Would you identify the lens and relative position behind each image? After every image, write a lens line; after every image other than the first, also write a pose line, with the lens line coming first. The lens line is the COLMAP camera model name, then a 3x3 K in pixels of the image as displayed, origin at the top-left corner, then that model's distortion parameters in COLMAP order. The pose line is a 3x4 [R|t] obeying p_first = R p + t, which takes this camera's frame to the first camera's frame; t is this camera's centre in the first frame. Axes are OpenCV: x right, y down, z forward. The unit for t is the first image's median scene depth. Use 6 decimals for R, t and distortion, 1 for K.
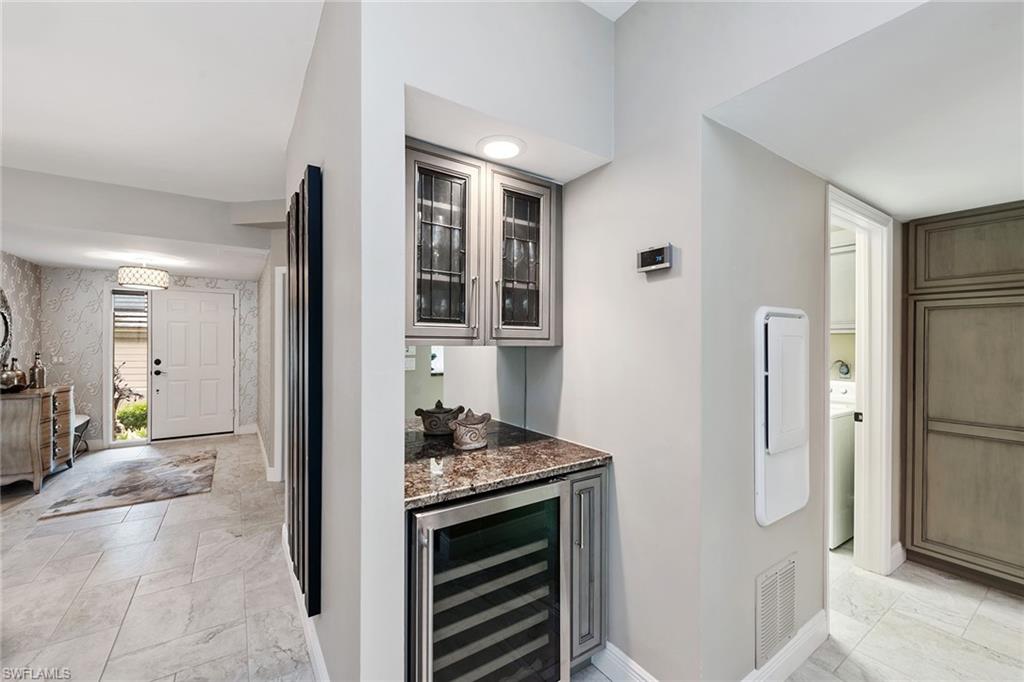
lens RADIAL K [[423.9, 0, 494.0], [0, 423.9, 339.5], [0, 0, 1]] dist [0.000042, -0.000038]
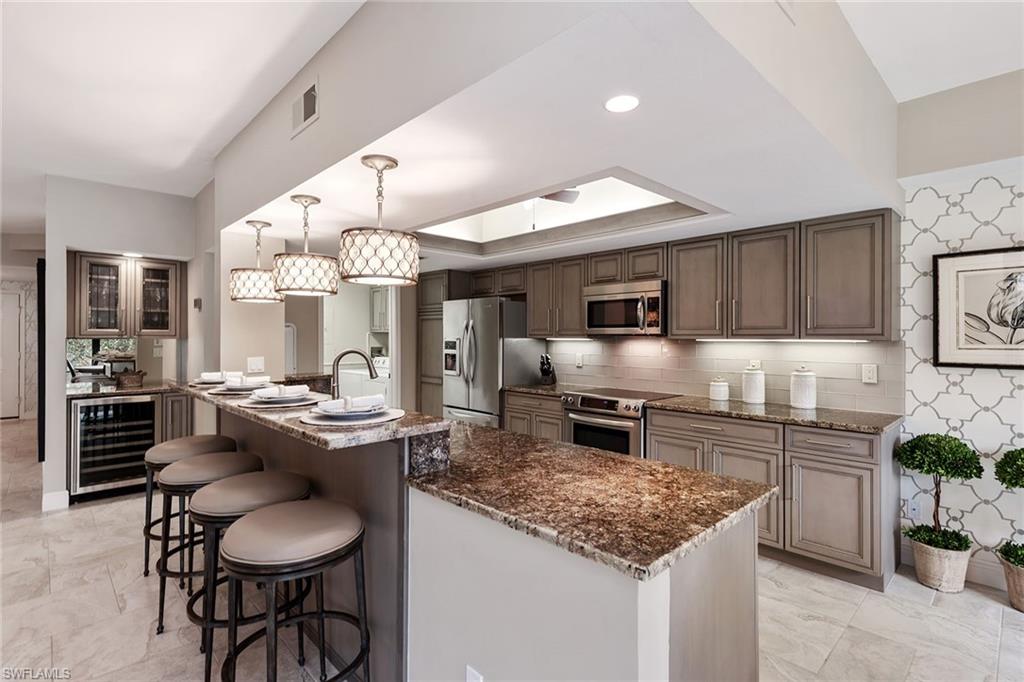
lens RADIAL K [[494.7, 0, 512.7], [0, 494.7, 335.8], [0, 0, 1]] dist [-0.000948, 0.000183]
pose [[0.978311, 0.001424, 0.207136, 1.384088], [-0.001787, 0.999997, 0.001566, -0.005692], [-0.207133, -0.001902, 0.978311, -1.939073]]
